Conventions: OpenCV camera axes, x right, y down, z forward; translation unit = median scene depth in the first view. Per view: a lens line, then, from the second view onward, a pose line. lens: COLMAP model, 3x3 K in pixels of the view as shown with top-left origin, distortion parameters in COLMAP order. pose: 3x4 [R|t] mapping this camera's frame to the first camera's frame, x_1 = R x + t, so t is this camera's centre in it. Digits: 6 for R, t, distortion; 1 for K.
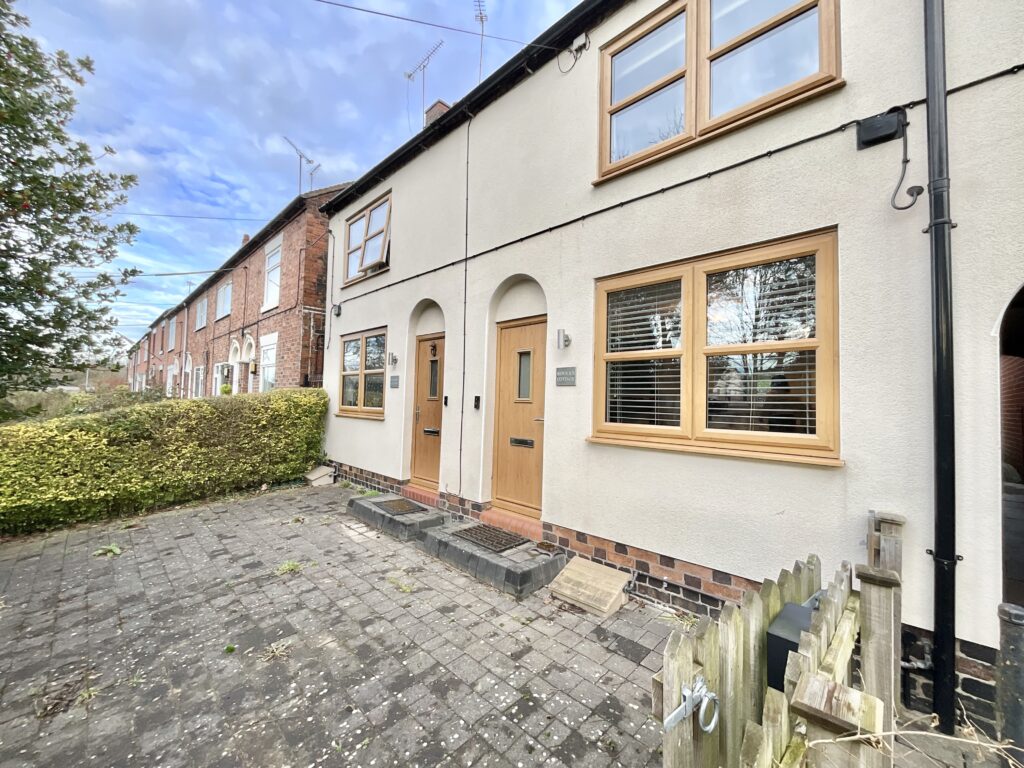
lens RADIAL K [[416.8, 0, 512.1], [0, 416.8, 383.7], [0, 0, 1]] dist [0.001271, 0.000575]
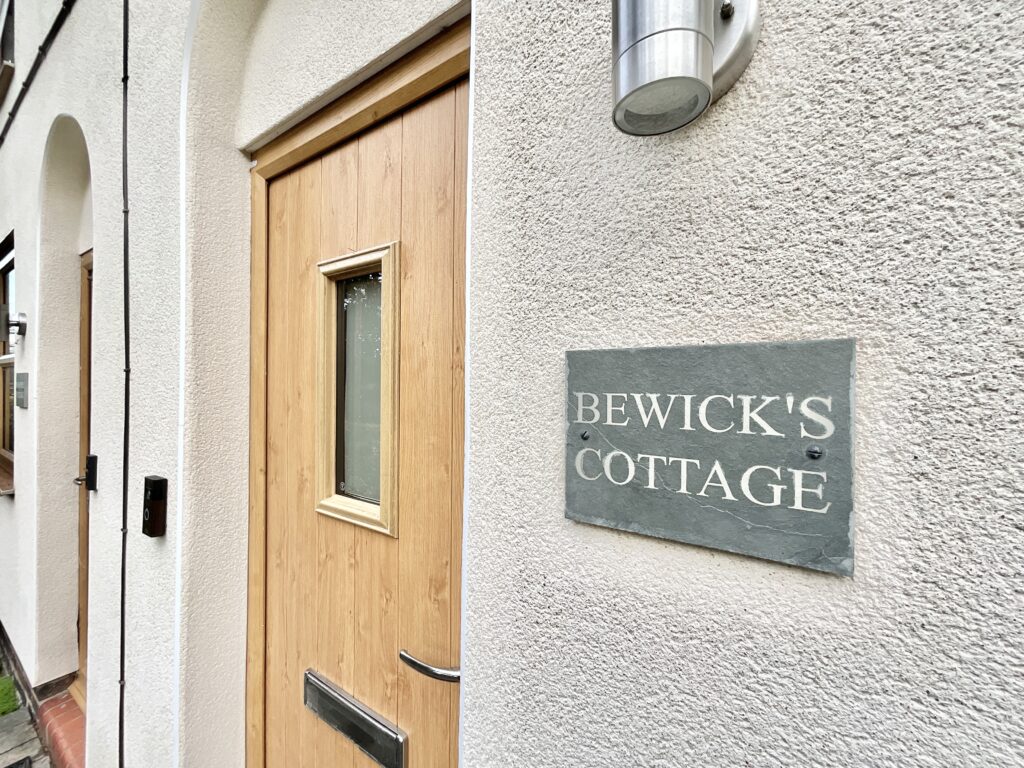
lens RADIAL K [[416.8, 0, 512.2], [0, 416.8, 382.5], [0, 0, 1]] dist [0.001271, 0.000575]
pose [[0.981853, -0.022238, 0.188337, 0.065442], [0.013609, 0.998803, 0.046988, -0.032009], [-0.189157, -0.043572, 0.980980, 0.809118]]
